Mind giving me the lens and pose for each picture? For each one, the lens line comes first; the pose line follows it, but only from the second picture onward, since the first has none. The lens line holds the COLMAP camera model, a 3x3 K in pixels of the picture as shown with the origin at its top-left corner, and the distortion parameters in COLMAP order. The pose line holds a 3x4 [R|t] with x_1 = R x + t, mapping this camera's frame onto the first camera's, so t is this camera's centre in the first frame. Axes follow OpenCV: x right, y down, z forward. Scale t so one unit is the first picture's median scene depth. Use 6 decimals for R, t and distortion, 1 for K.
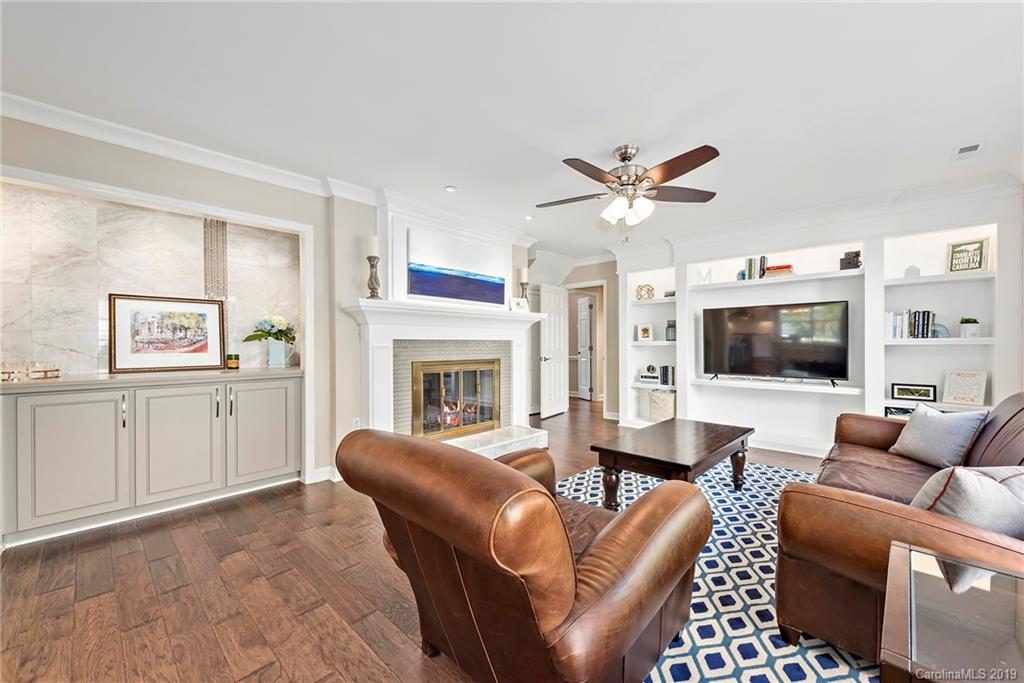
lens RADIAL K [[401.8, 0, 518.8], [0, 401.8, 342.0], [0, 0, 1]] dist [-0.000407, -0.002180]
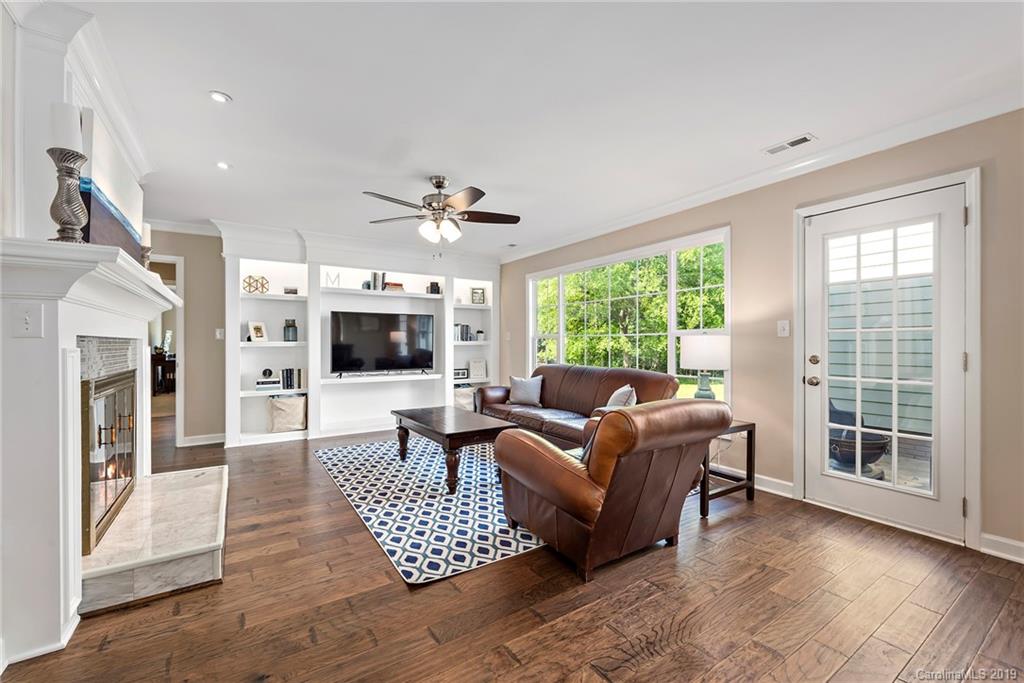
lens RADIAL K [[425.8, 0, 516.5], [0, 425.8, 346.4], [0, 0, 1]] dist [0.002165, 0.000725]
pose [[0.231658, -0.004836, 0.972785, -0.535645], [-0.005680, 0.999964, 0.006324, -0.000783], [-0.972781, -0.006991, 0.231622, 0.298826]]
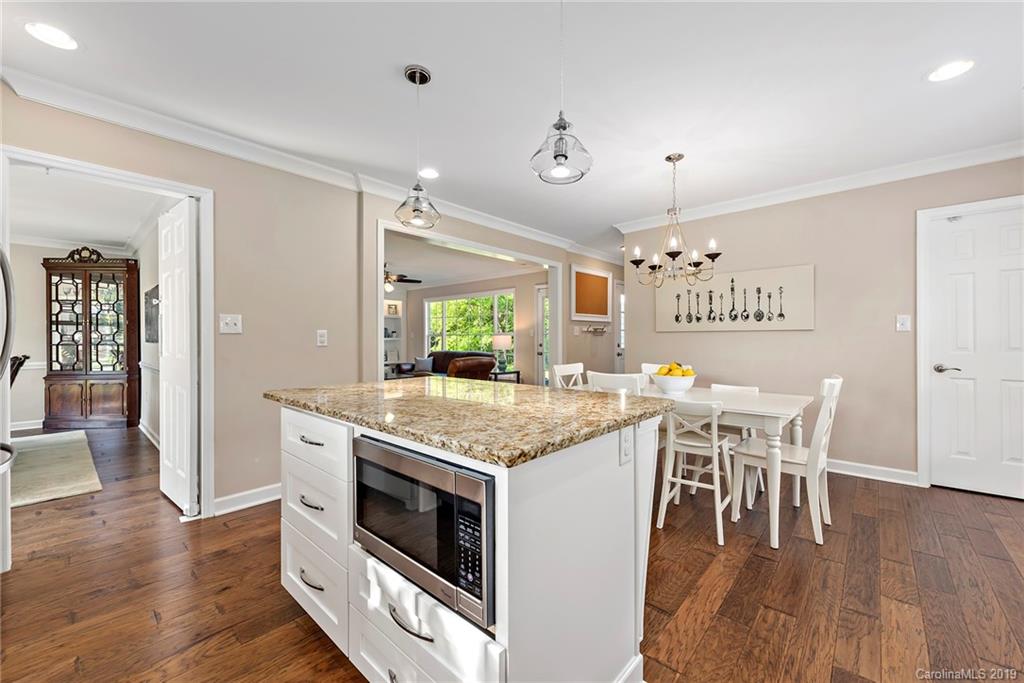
lens RADIAL K [[401.8, 0, 515.8], [0, 401.8, 338.7], [0, 0, 1]] dist [-0.000407, -0.002180]
pose [[-0.023059, 0.003396, 0.999728, -1.382143], [-0.001696, 0.999993, -0.003436, 0.002286], [-0.999733, -0.001775, -0.023053, 0.137342]]
